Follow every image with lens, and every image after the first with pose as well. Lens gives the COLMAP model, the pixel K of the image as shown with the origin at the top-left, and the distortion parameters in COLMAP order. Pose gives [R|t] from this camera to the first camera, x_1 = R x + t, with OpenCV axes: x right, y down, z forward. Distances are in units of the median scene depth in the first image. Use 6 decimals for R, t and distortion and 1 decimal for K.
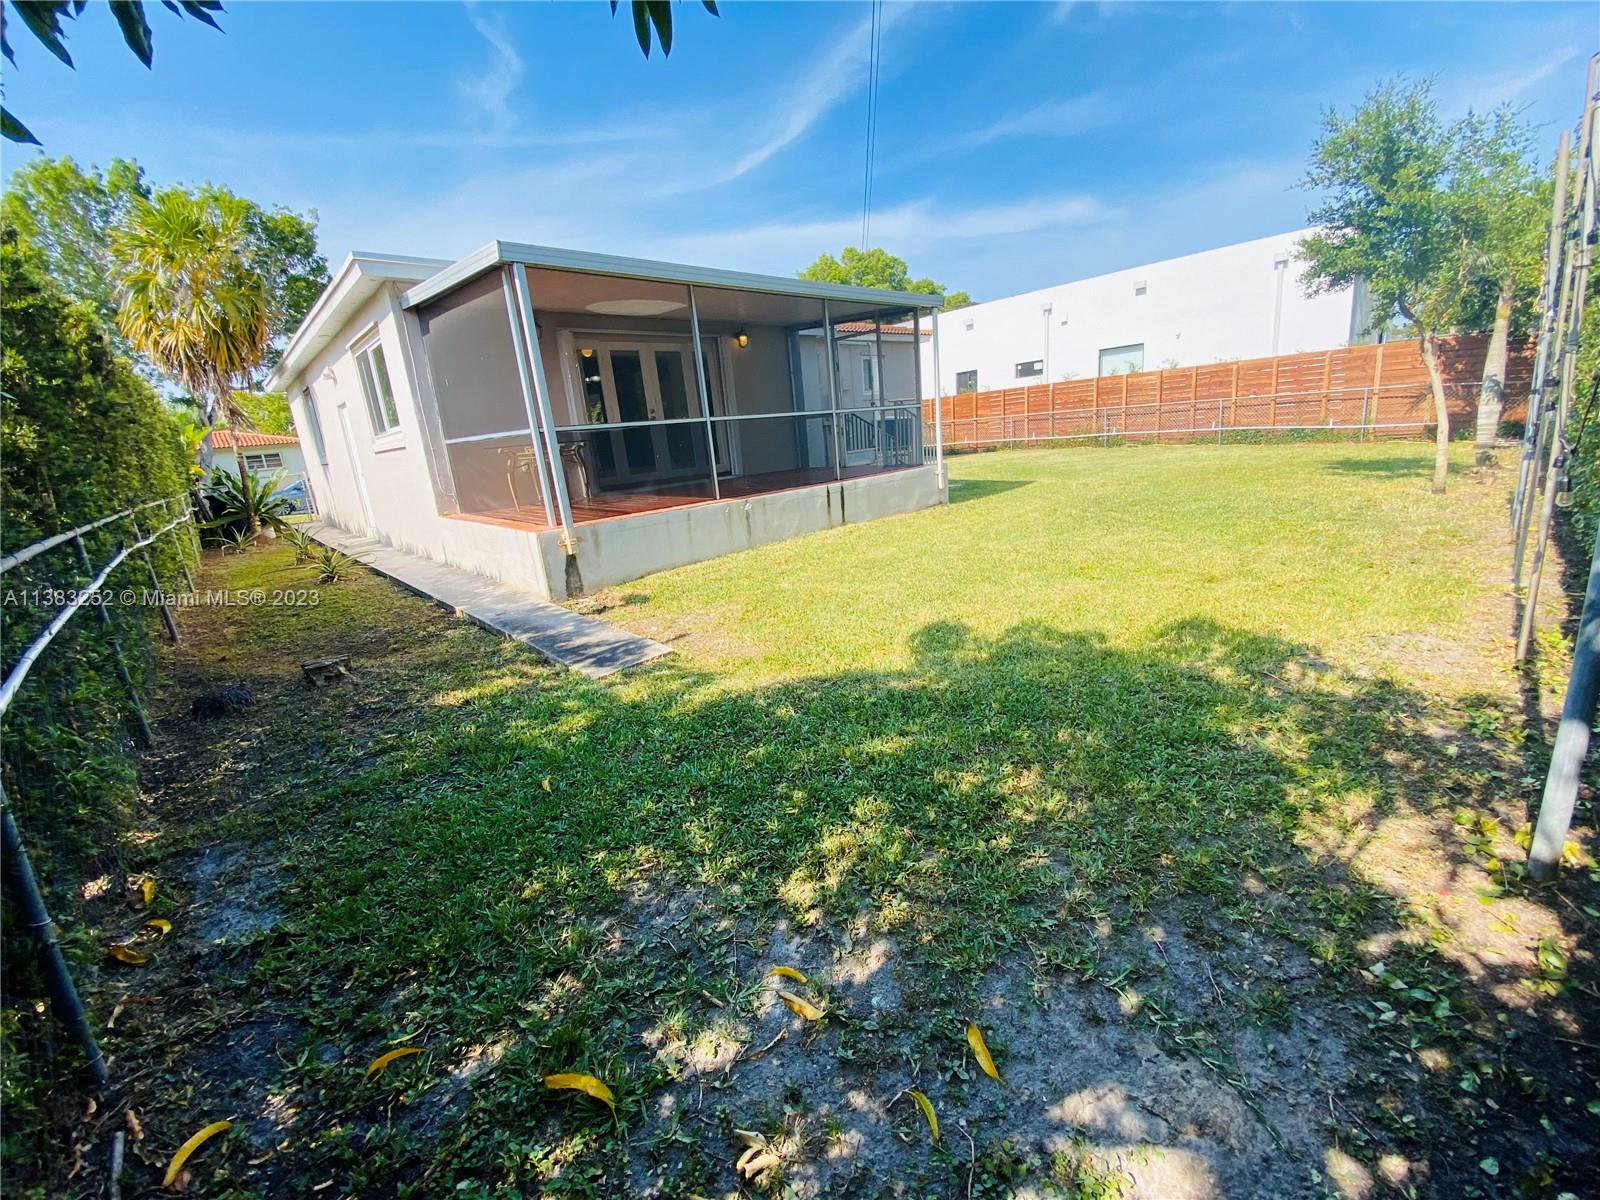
lens RADIAL K [[650.7, 0, 800.0], [0, 650.7, 600.0], [0, 0, 1]] dist [0.000625, -0.000056]
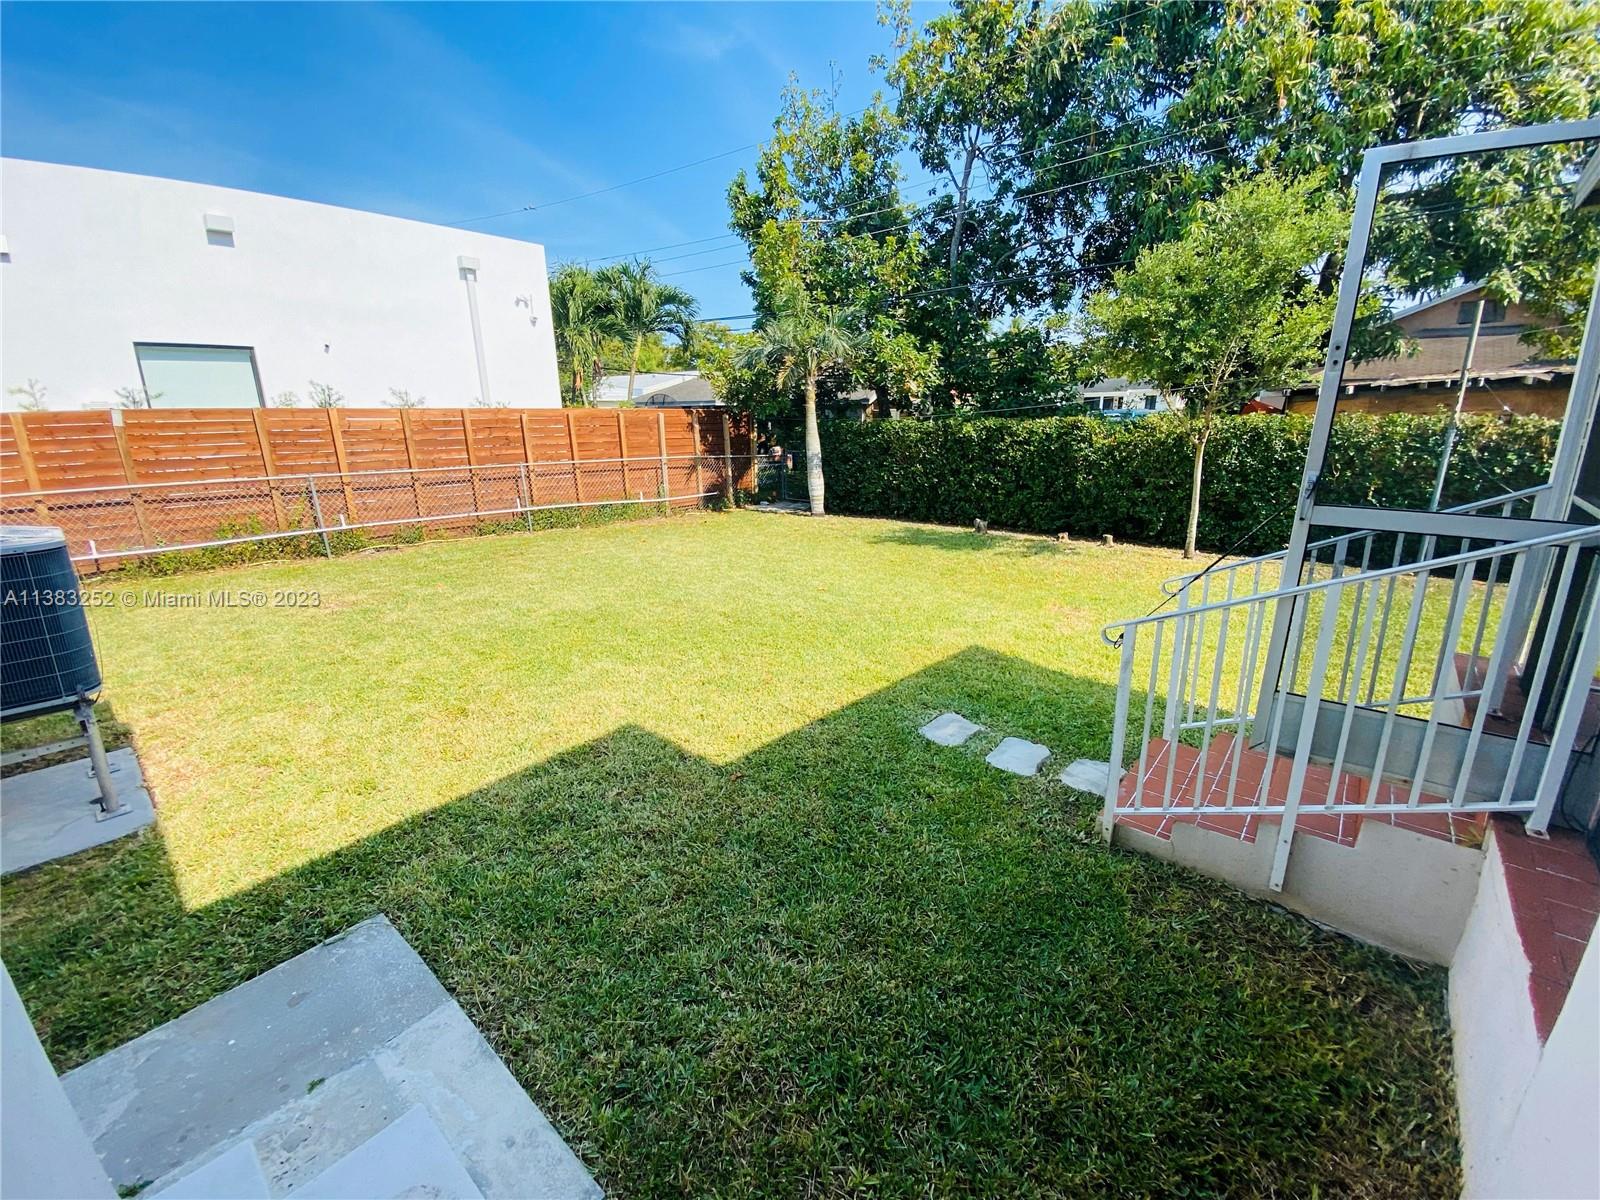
lens RADIAL K [[650.7, 0, 800.0], [0, 650.7, 600.0], [0, 0, 1]] dist [0.000625, -0.000056]
pose [[-0.096055, -0.185459, 0.977946, -0.038465], [0.269511, 0.940944, 0.204913, -0.211650], [-0.958195, 0.283250, -0.040399, 0.704846]]
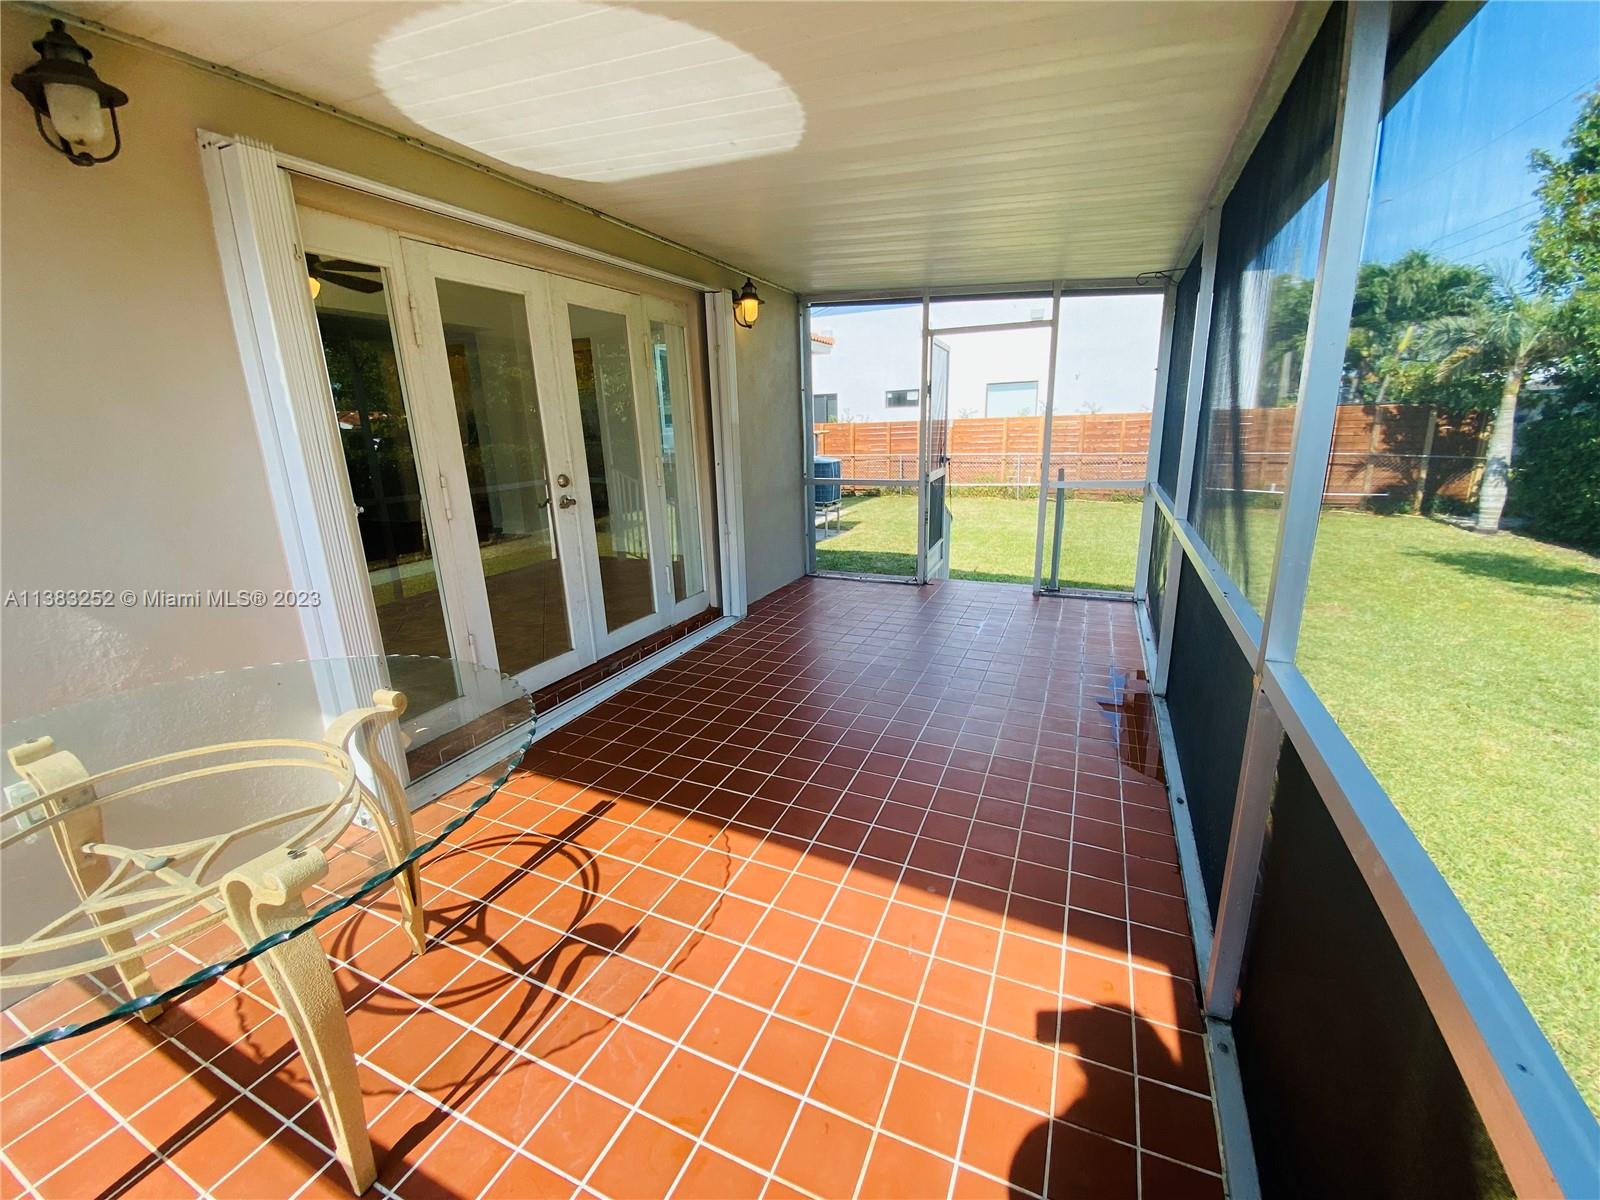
lens RADIAL K [[650.7, 0, 800.0], [0, 650.7, 600.0], [0, 0, 1]] dist [0.000625, -0.000056]
pose [[0.918193, -0.045887, 0.393466, -0.131729], [0.051900, 0.998641, -0.004649, -0.115709], [-0.392719, 0.024689, 0.919327, 0.336532]]
